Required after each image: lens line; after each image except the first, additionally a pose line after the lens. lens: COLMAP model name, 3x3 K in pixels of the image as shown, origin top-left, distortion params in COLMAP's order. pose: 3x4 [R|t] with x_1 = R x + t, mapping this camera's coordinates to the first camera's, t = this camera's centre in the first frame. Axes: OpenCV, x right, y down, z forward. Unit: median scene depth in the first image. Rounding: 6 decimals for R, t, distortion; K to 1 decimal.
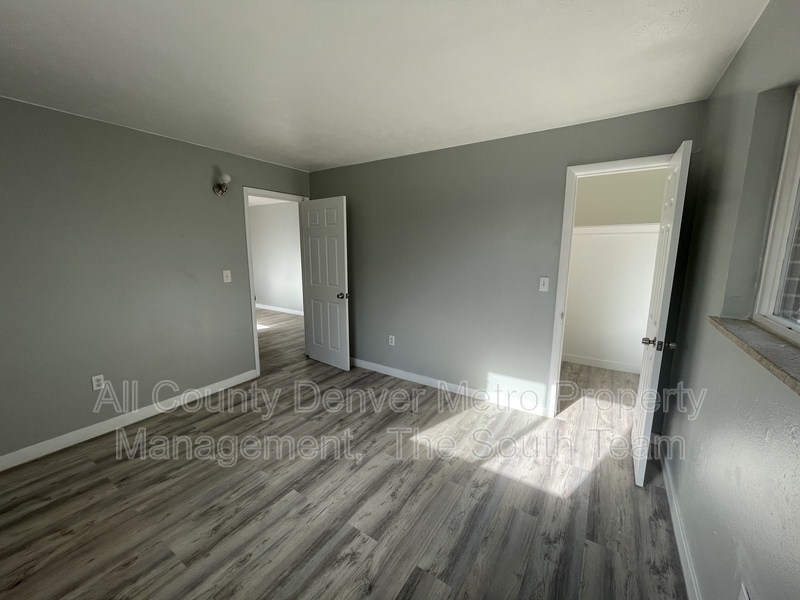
lens RADIAL K [[318.7, 0, 400.0], [0, 318.7, 300.0], [0, 0, 1]] dist [-0.000350, -0.000069]
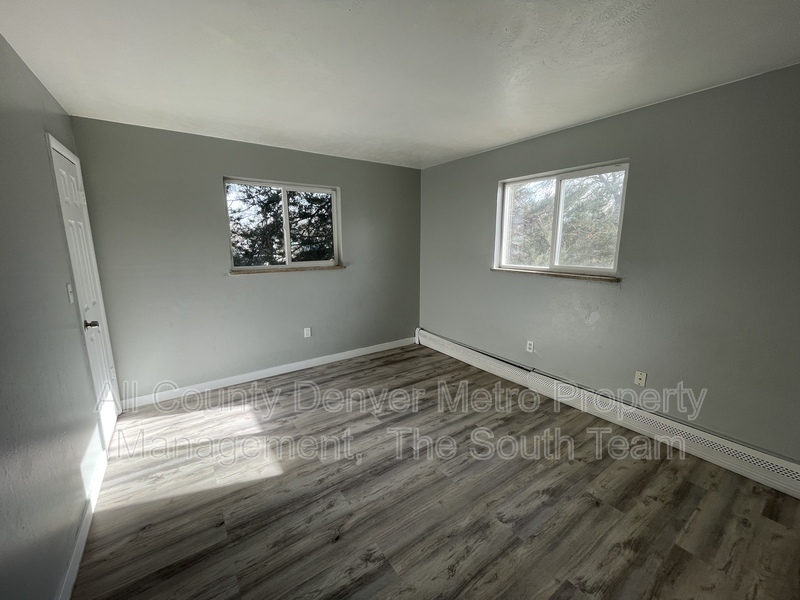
lens RADIAL K [[323.5, 0, 400.0], [0, 323.5, 300.0], [0, 0, 1]] dist [0.000358, 0.000103]
pose [[-0.928980, -0.065706, 0.364252, -0.664533], [0.060257, 0.944140, 0.323989, -0.302160], [-0.365193, 0.322928, -0.873128, 1.846663]]
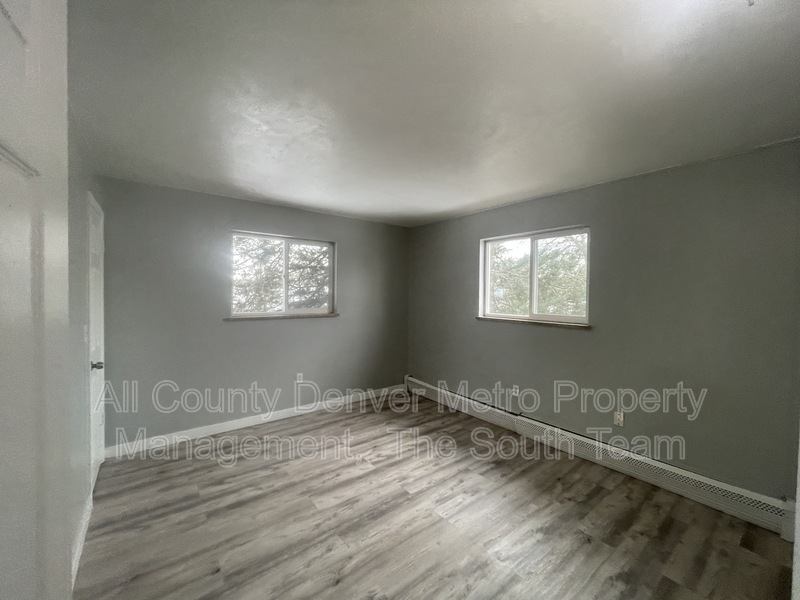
lens RADIAL K [[323.7, 0, 400.0], [0, 323.7, 300.0], [0, 0, 1]] dist [-0.000881, -0.000161]
pose [[-0.947269, -0.017329, 0.319971, -0.654125], [0.039953, 0.984358, 0.171589, -0.306212], [-0.317939, 0.175324, -0.931760, 1.967741]]
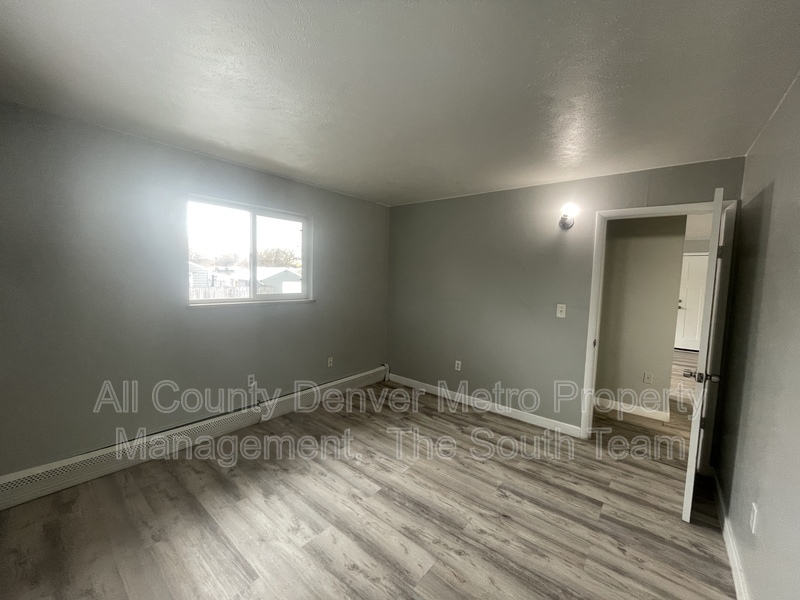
lens RADIAL K [[323.7, 0, 400.0], [0, 323.7, 300.0], [0, 0, 1]] dist [-0.000881, -0.000161]
pose [[-0.105996, 0.069989, -0.991900, 0.732215], [-0.191200, 0.977471, 0.089403, -0.163758], [0.975811, 0.199128, -0.090226, 1.019828]]
